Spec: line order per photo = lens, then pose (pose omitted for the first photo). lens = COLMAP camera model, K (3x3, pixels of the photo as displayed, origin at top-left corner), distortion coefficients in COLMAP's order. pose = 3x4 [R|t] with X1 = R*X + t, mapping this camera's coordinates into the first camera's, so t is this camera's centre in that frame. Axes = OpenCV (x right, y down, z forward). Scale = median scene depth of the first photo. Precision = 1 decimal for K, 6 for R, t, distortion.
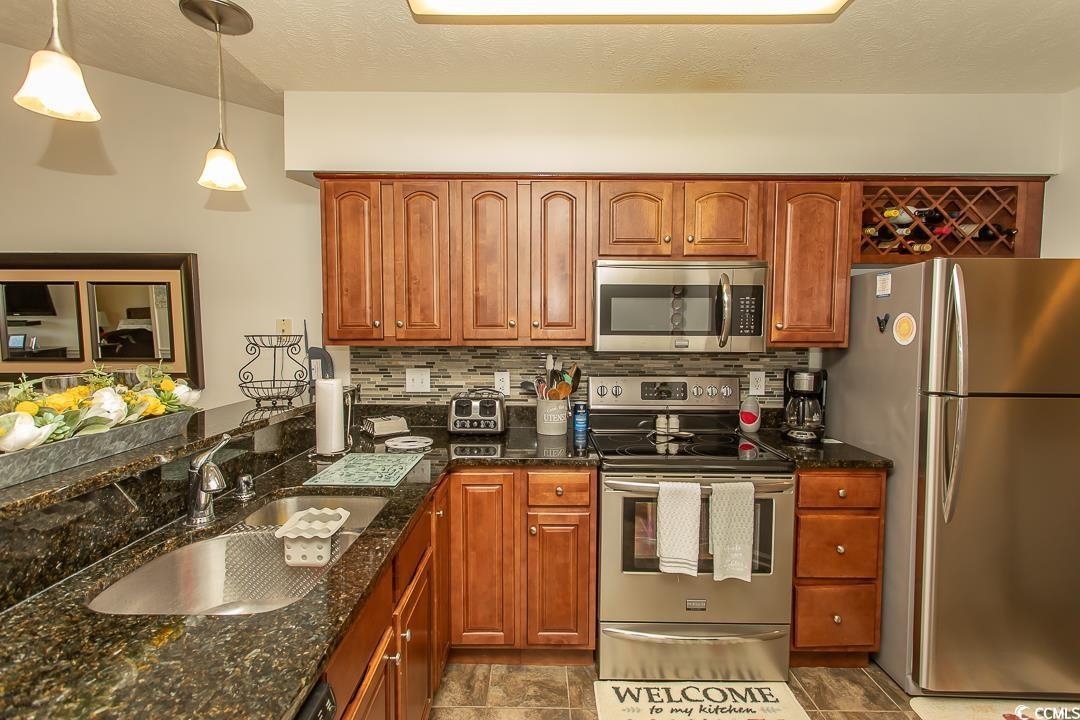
lens RADIAL K [[507.8, 0, 536.5], [0, 507.8, 356.3], [0, 0, 1]] dist [0.000998, 0.000805]
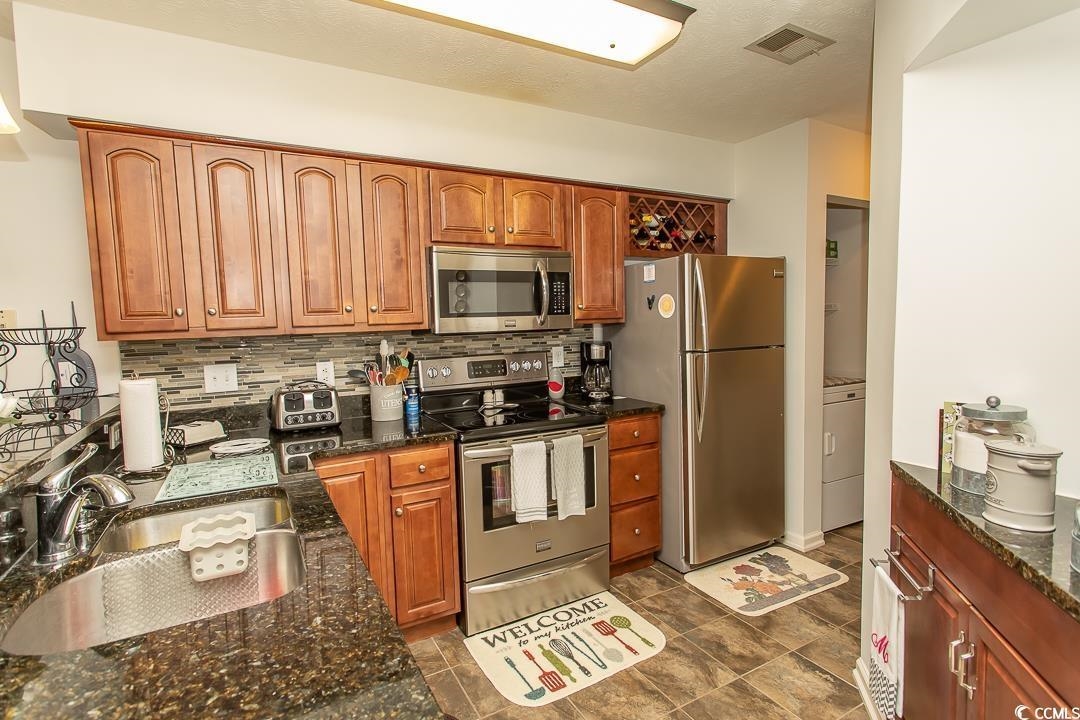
lens RADIAL K [[531.6, 0, 537.0], [0, 531.6, 355.9], [0, 0, 1]] dist [-0.003607, -0.000054]
pose [[0.871224, -0.062289, 0.486918, -0.235421], [0.056493, 0.998049, 0.026594, 0.018505], [-0.487624, 0.004338, 0.873043, -0.052198]]
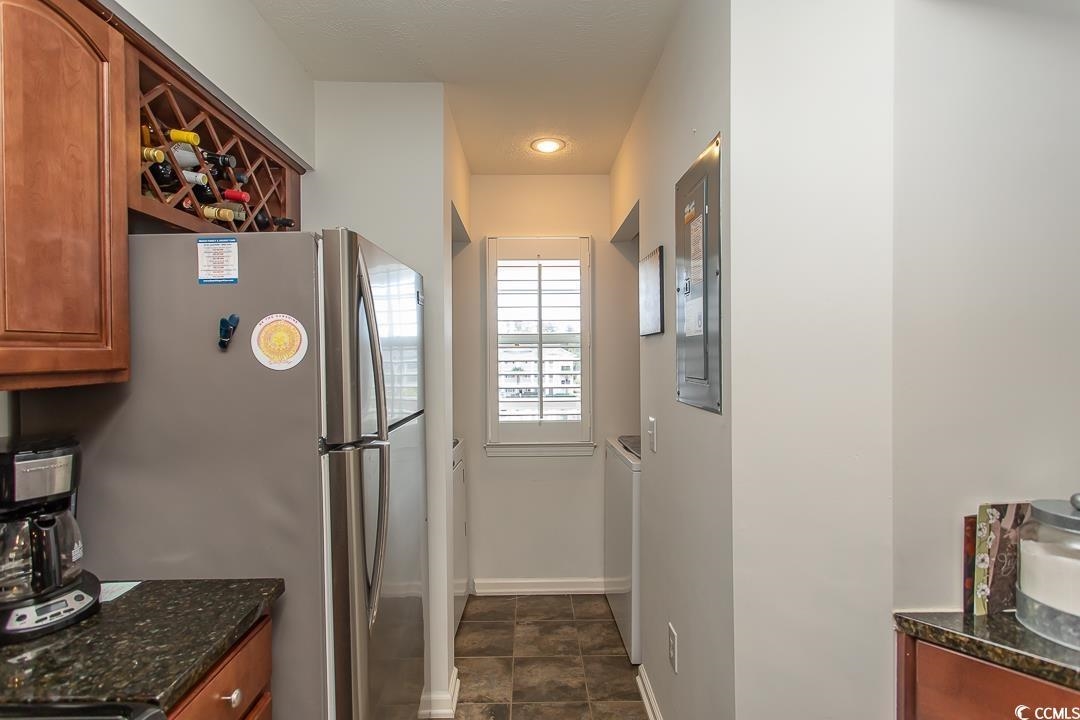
lens RADIAL K [[507.8, 0, 536.5], [0, 507.8, 356.3], [0, 0, 1]] dist [0.000998, 0.000805]
pose [[-0.020360, -0.014197, 0.999692, 0.126754], [0.059103, 0.998133, 0.015379, -0.025972], [-0.998044, 0.059398, -0.019483, 0.638003]]
